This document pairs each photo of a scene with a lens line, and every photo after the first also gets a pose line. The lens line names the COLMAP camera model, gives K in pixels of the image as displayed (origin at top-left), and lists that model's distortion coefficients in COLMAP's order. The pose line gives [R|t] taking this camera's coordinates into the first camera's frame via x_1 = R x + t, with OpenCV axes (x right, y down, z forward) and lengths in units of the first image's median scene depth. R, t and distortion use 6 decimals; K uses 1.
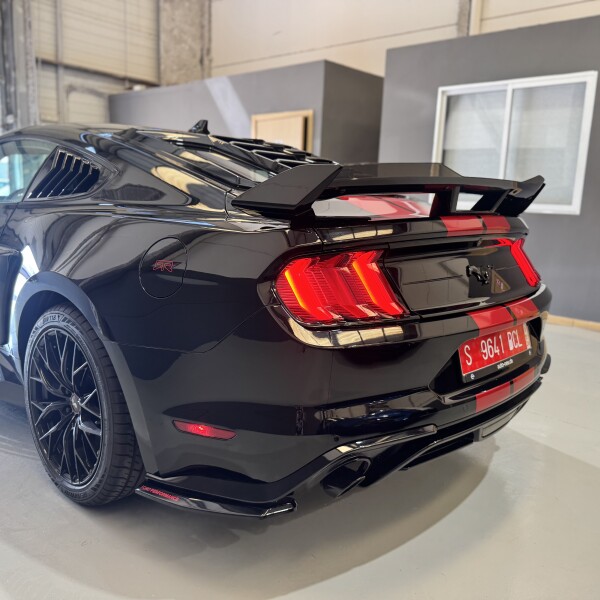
lens RADIAL K [[572.3, 0, 305.8], [0, 572.3, 301.2], [0, 0, 1]] dist [0.058199, -0.087344]
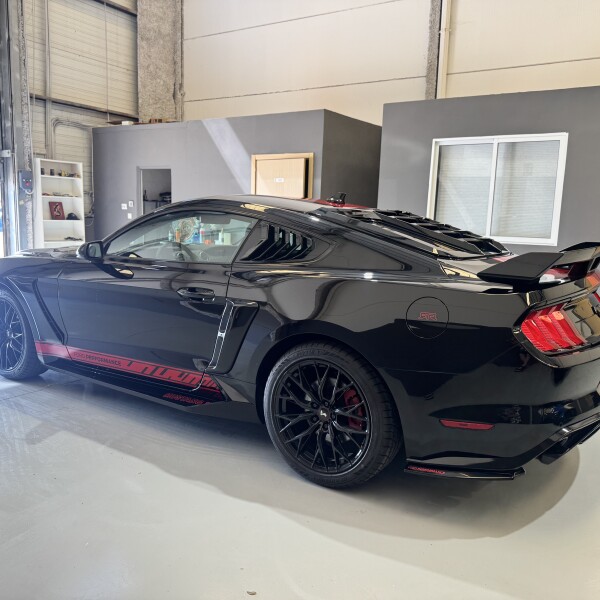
lens RADIAL K [[564.2, 0, 307.3], [0, 564.2, 299.2], [0, 0, 1]] dist [0.108088, -0.172190]
pose [[0.989786, -0.025973, 0.140175, -0.132474], [0.030057, 0.999181, -0.027095, -0.012849], [-0.139356, 0.031031, 0.989756, -0.073222]]
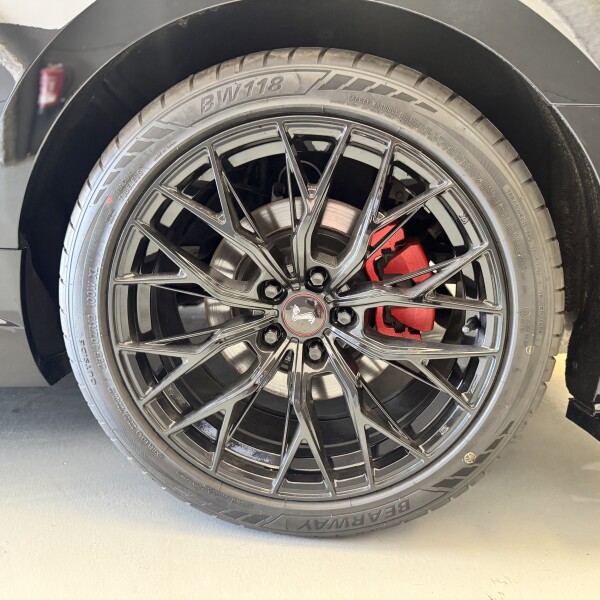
lens RADIAL K [[572.3, 0, 305.8], [0, 572.3, 301.2], [0, 0, 1]] dist [0.058199, -0.087344]
pose [[0.787028, -0.154343, 0.597298, -0.136620], [0.085037, 0.986097, 0.142761, 0.023417], [-0.611028, -0.061564, 0.789211, 0.144533]]
